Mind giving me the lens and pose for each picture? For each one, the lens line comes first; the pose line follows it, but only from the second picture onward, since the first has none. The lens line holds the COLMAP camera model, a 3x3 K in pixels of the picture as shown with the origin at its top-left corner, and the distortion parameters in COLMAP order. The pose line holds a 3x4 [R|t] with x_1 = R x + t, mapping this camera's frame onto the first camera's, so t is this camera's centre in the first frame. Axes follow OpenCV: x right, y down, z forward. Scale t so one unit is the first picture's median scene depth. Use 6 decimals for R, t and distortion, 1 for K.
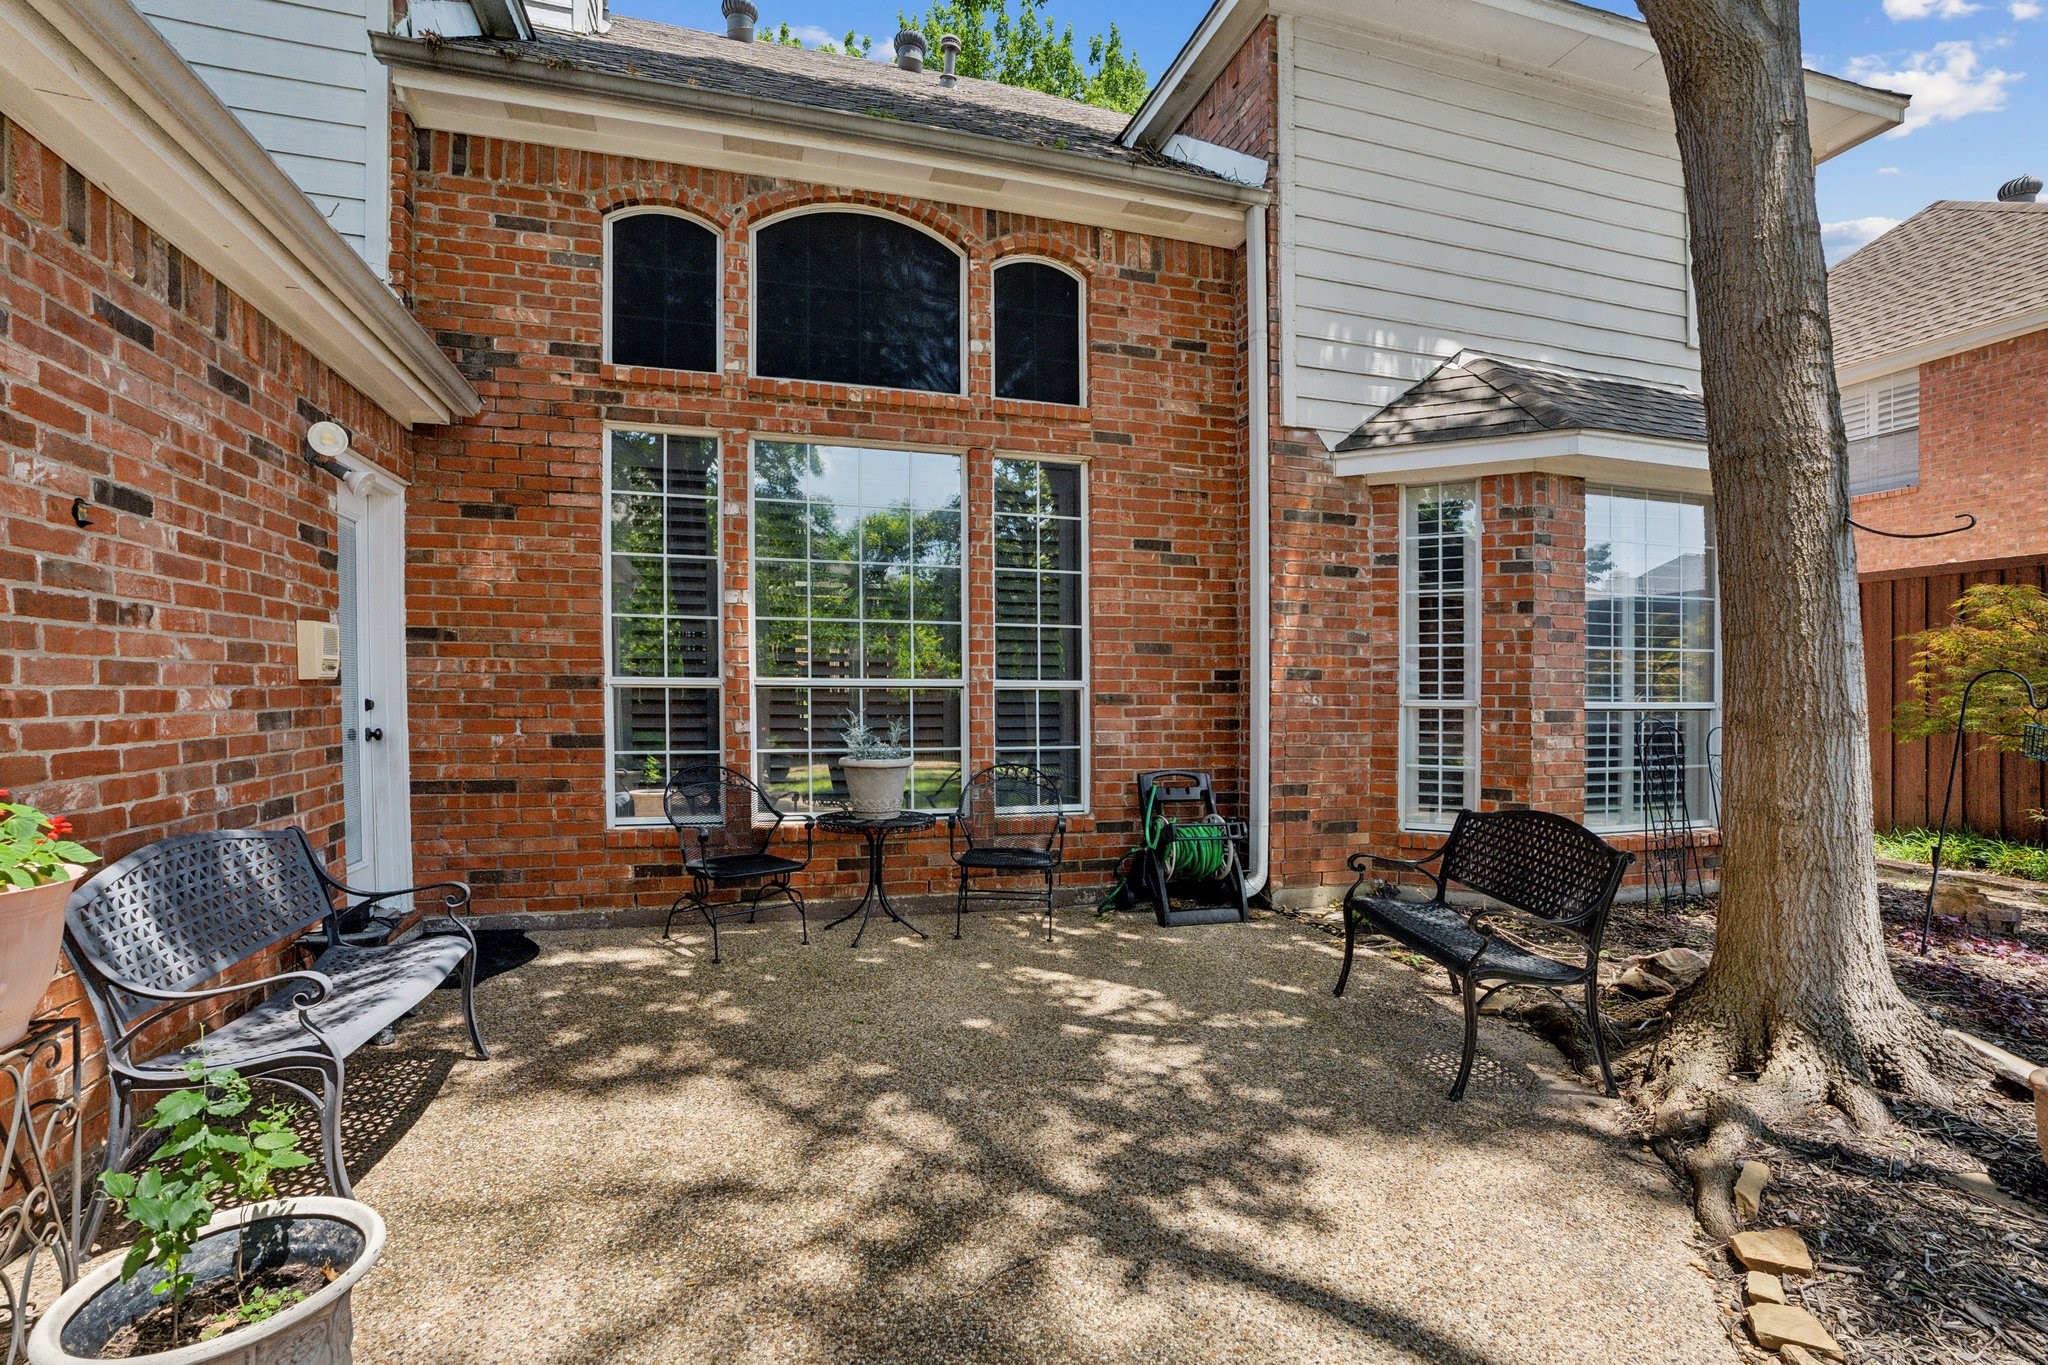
lens RADIAL K [[969.4, 0, 1054.0], [0, 969.4, 698.0], [0, 0, 1]] dist [-0.090795, 0.033307]
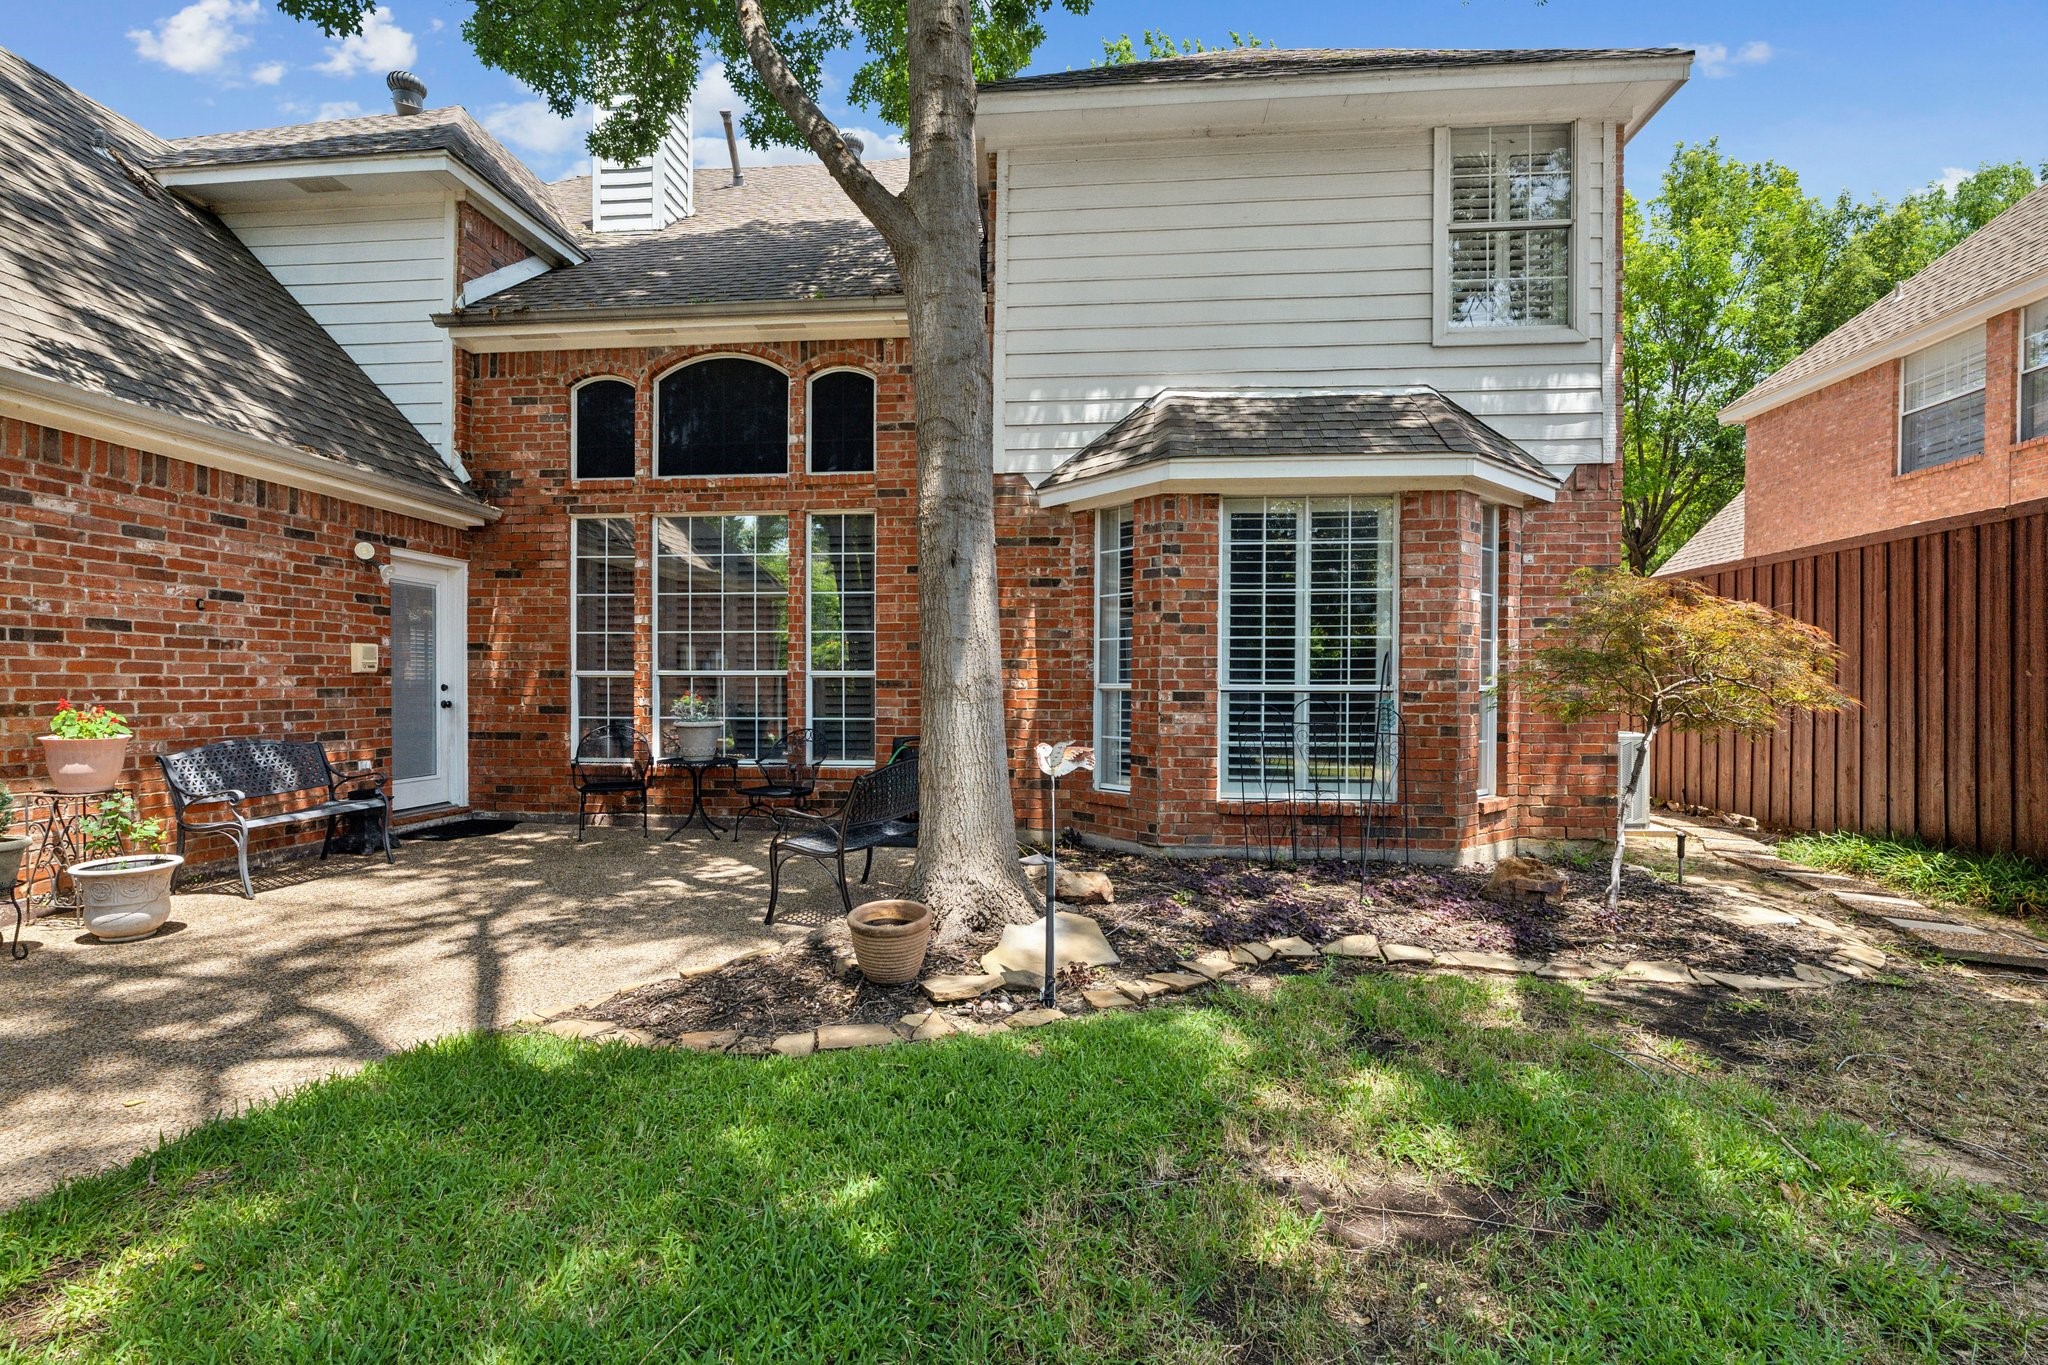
lens RADIAL K [[940.4, 0, 1024.0], [0, 940.4, 682.5], [0, 0, 1]] dist [-0.076852, 0.027920]
pose [[0.927323, -0.004655, -0.374232, 0.869955], [0.000802, 0.999945, -0.010452, 0.015753], [0.374261, 0.009393, 0.927276, -0.189286]]
